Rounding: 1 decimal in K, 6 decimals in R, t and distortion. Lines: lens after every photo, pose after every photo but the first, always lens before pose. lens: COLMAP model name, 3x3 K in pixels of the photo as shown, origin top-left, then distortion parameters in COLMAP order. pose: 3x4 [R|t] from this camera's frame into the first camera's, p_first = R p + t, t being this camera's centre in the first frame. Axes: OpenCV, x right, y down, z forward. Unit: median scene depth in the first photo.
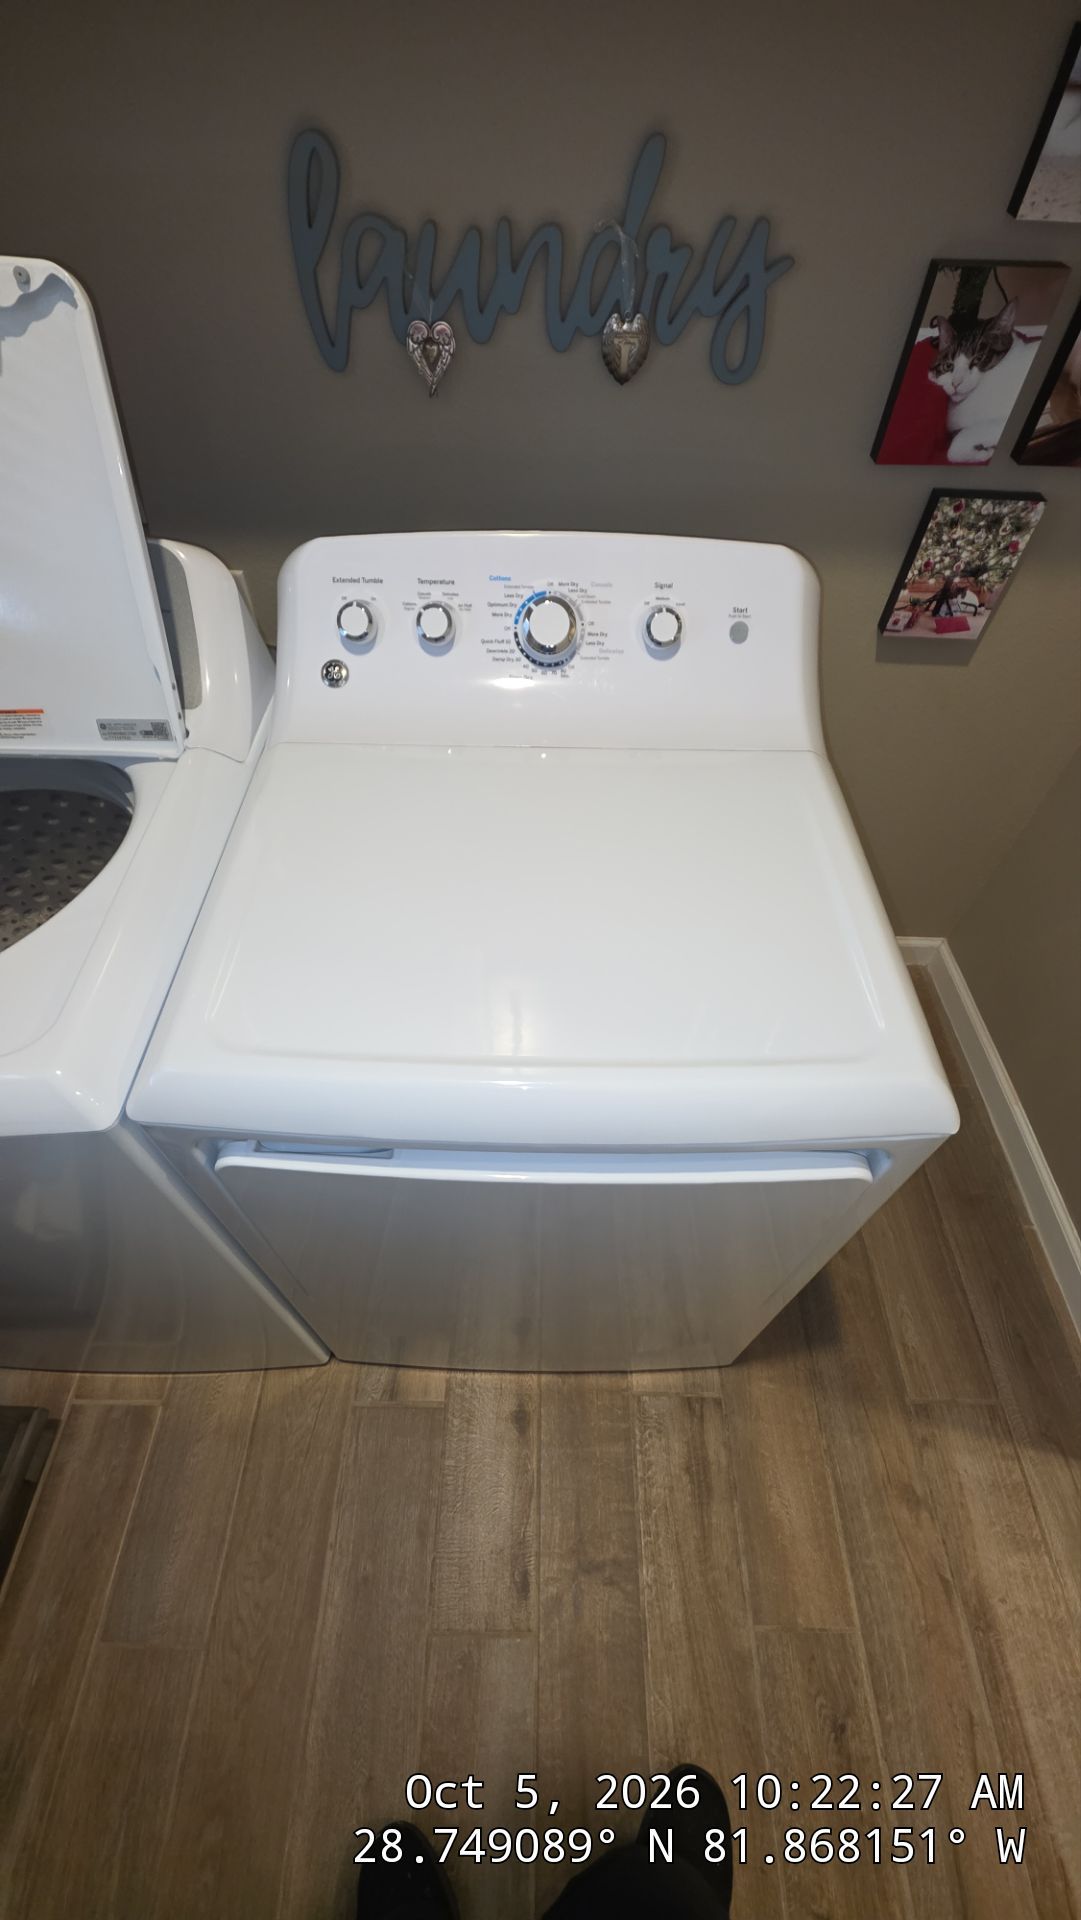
lens RADIAL K [[776.6, 0, 540.5], [0, 776.6, 960.0], [0, 0, 1]] dist [0.011689, -0.009770]
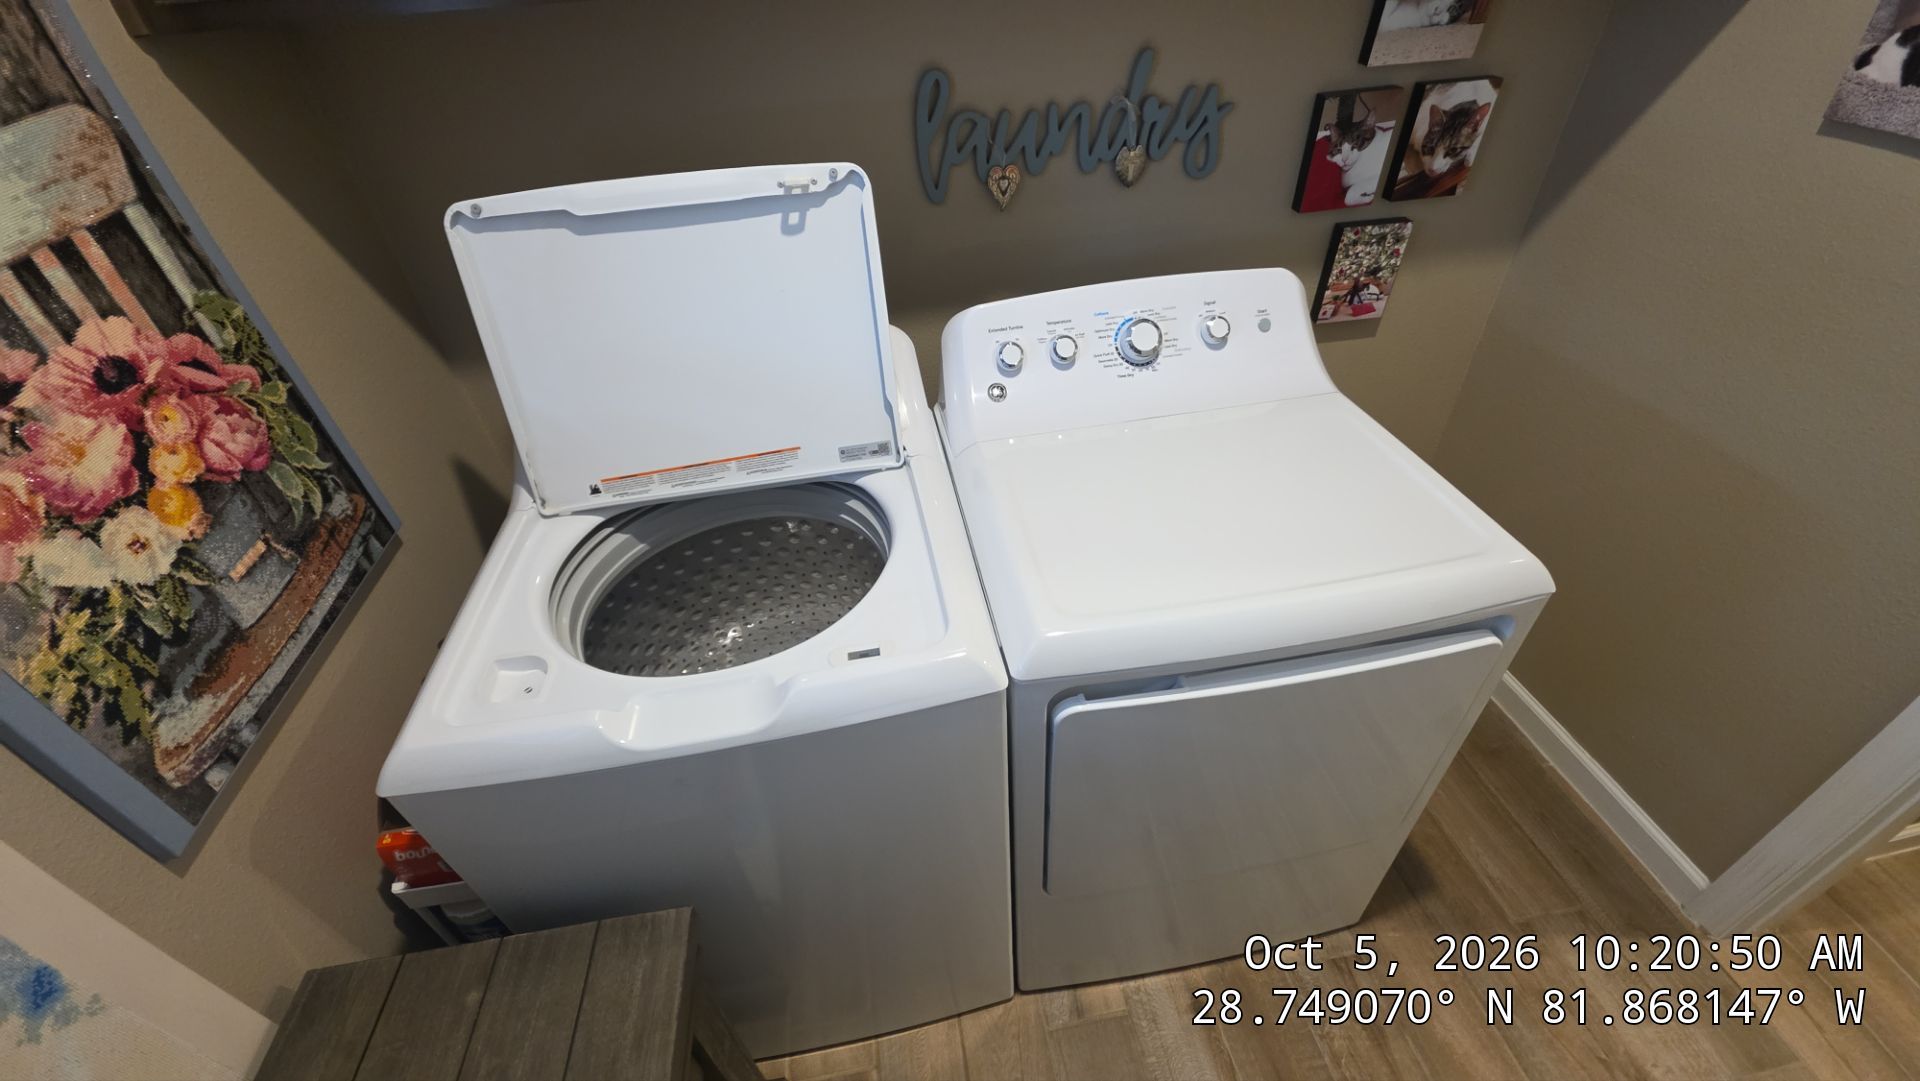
lens RADIAL K [[776.6, 0, 956.5], [0, 776.6, 537.4], [0, 0, 1]] dist [0.011689, -0.009770]
pose [[0.982298, -0.163805, 0.090880, -0.415351], [0.179577, 0.961520, -0.207921, 0.131632], [-0.053324, 0.220560, 0.973915, -0.245904]]
